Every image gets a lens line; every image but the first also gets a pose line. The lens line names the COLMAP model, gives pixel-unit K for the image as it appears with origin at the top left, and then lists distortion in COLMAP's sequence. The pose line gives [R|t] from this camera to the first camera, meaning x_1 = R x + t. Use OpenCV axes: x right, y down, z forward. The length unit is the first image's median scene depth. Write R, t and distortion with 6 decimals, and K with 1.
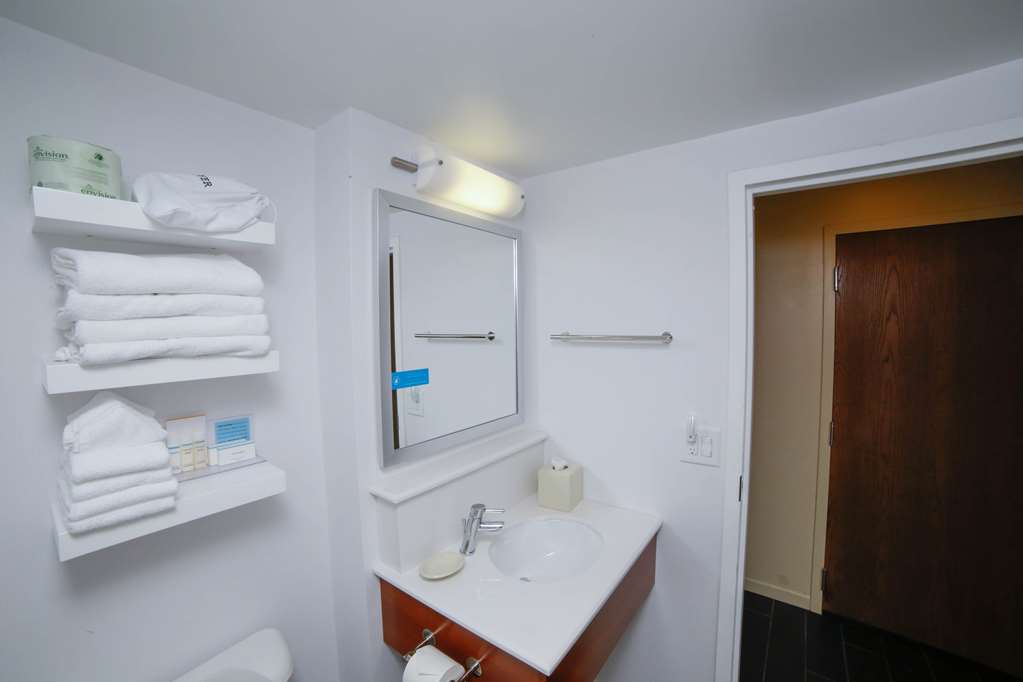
lens RADIAL K [[415.5, 0, 511.5], [0, 415.5, 341.0], [0, 0, 1]] dist [-0.103051, 0.033800]
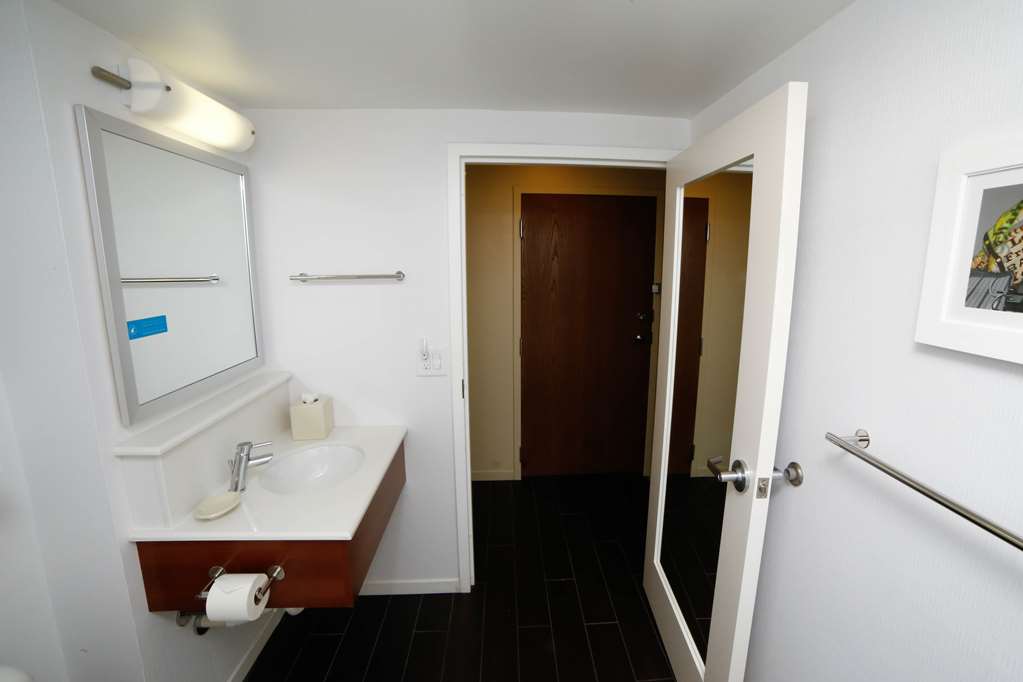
lens RADIAL K [[415.5, 0, 511.5], [0, 415.5, 341.0], [0, 0, 1]] dist [-0.103051, 0.033800]
pose [[0.790517, -0.108881, 0.602684, -0.114535], [0.019446, 0.988036, 0.152992, 0.003748], [-0.612131, -0.109223, 0.783176, -0.164982]]
